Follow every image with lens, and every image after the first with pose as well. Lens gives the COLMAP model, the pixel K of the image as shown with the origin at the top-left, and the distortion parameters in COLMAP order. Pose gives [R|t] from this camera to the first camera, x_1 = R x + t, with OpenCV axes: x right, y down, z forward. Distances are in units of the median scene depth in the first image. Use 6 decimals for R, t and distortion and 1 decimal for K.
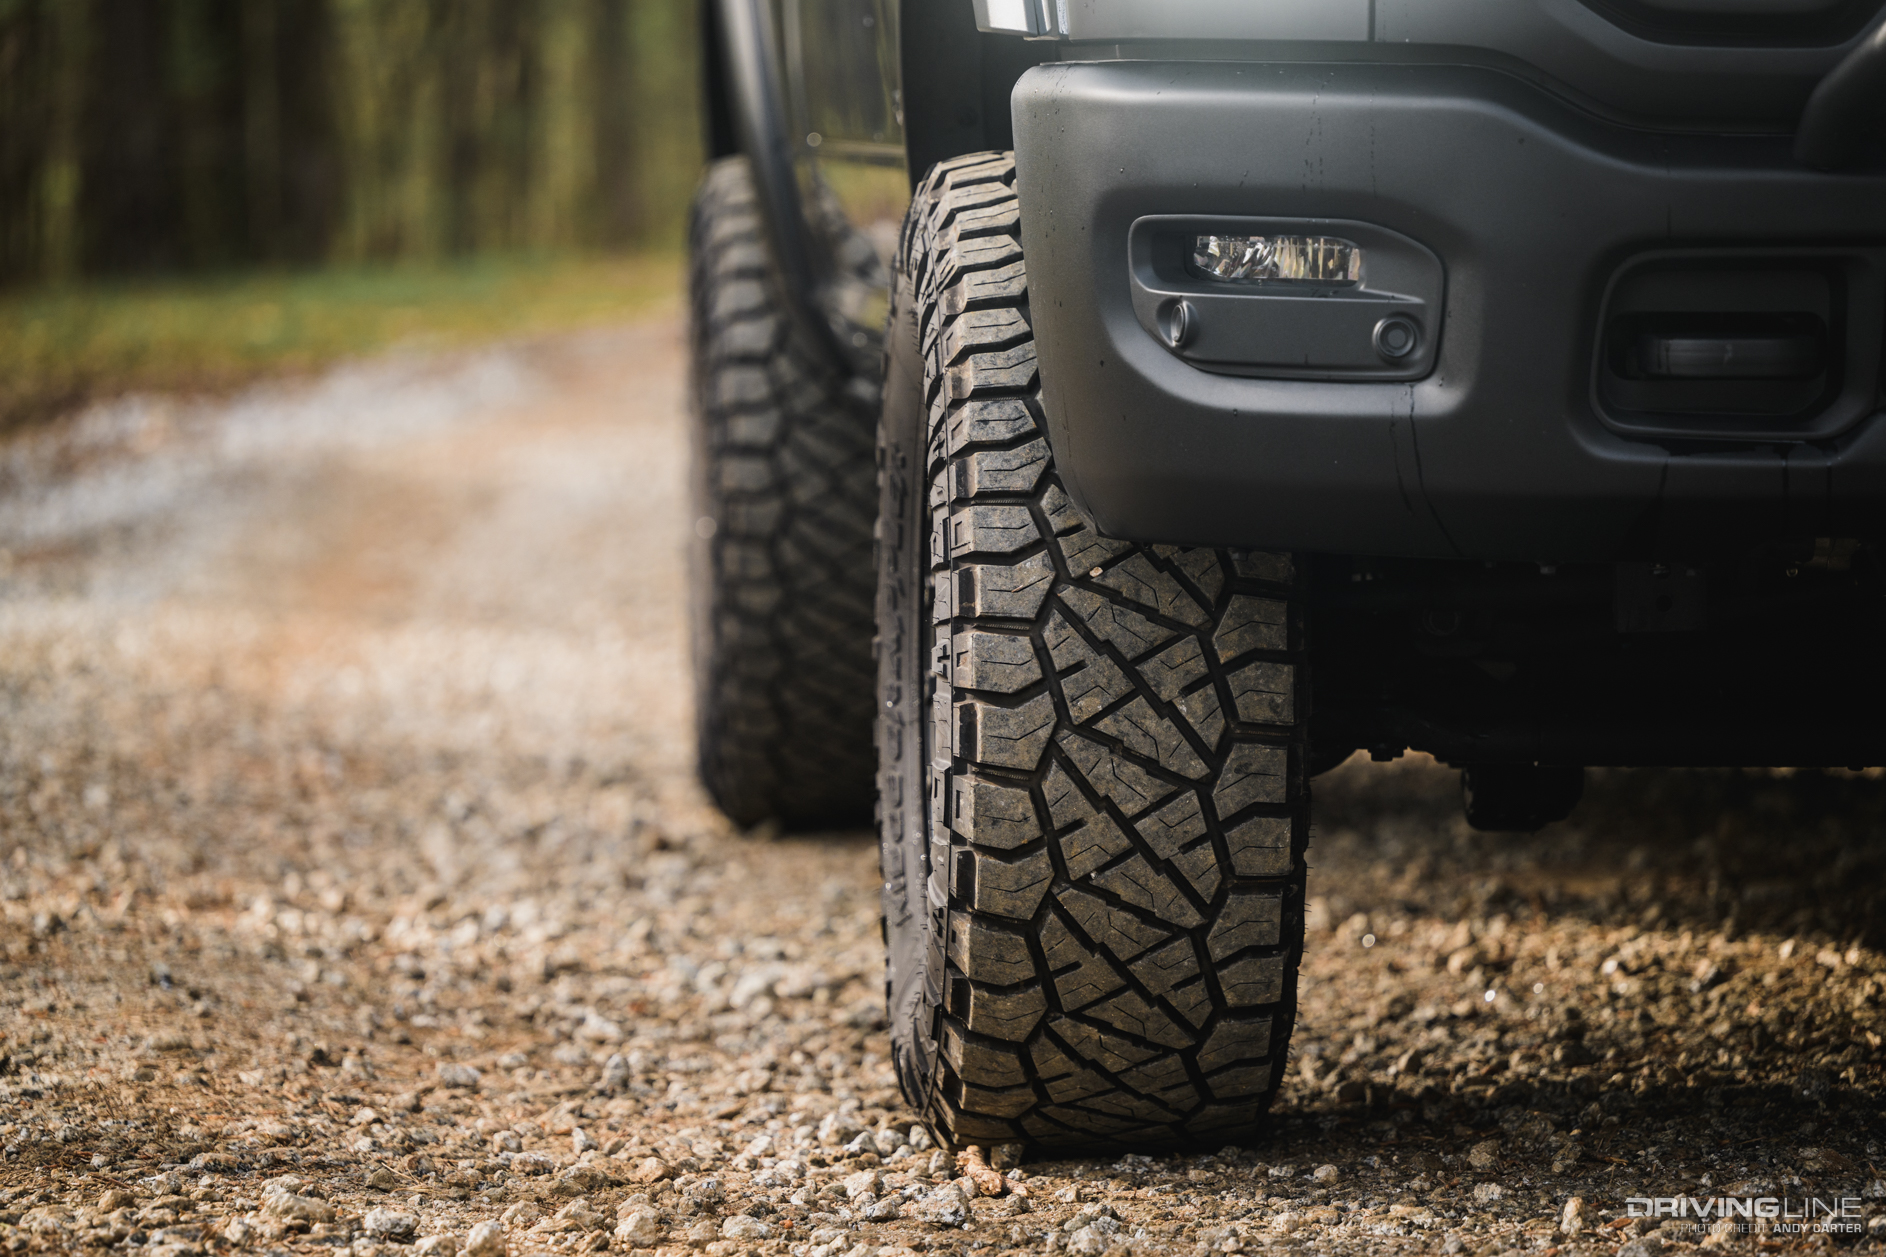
lens RADIAL K [[7979.5, 0, 944.4], [0, 7979.5, 631.3], [0, 0, 1]] dist [0.118189, 0.000000]
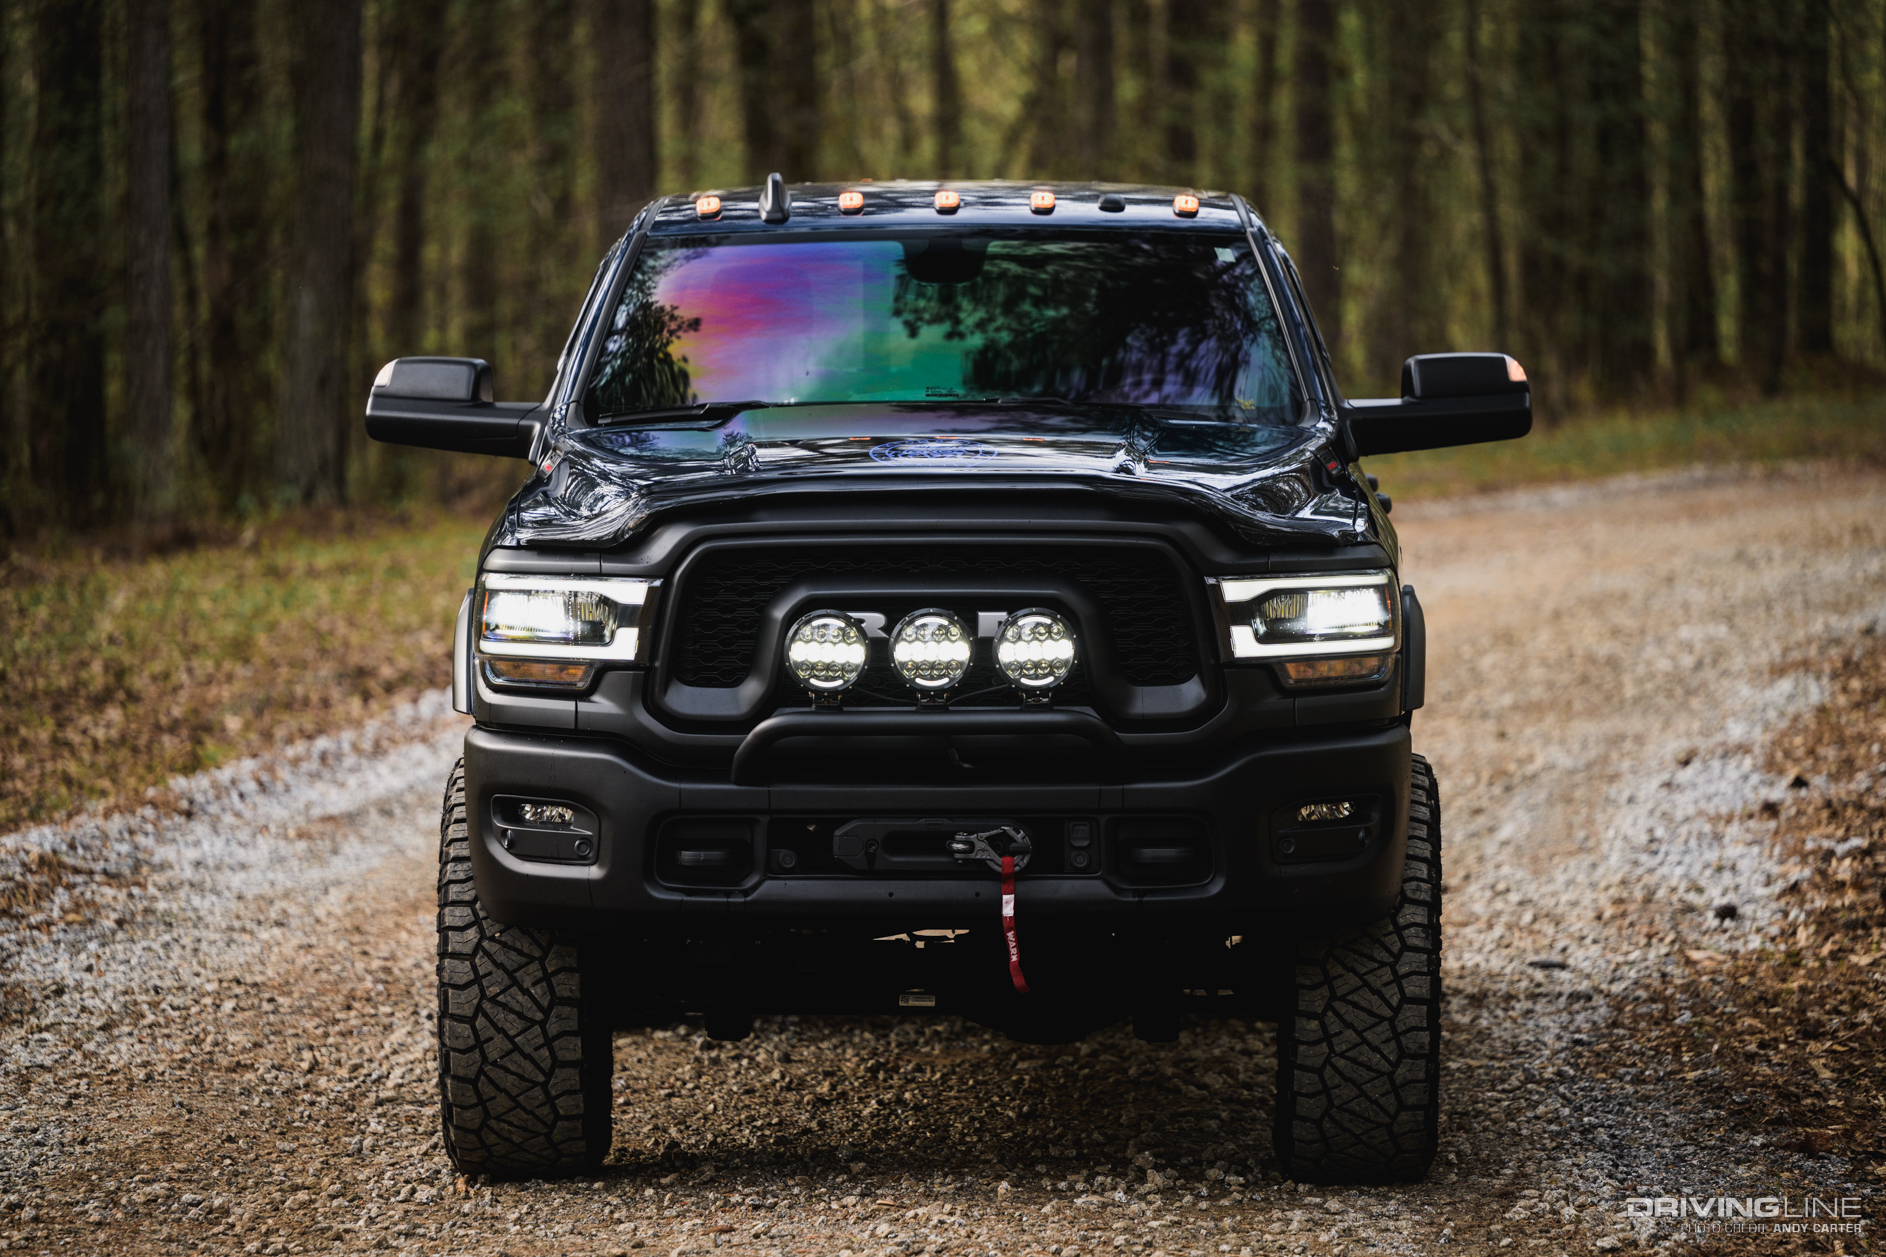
lens RADIAL K [[8919.6, 0, 942.9], [0, 8919.6, 628.8], [0, 0, 1]] dist [-0.094410, 0.000000]
pose [[0.995932, -0.000213, -0.090110, 0.396396], [-0.001058, 0.999901, -0.014054, -0.062212], [0.090104, 0.014092, 0.995833, -1.676972]]
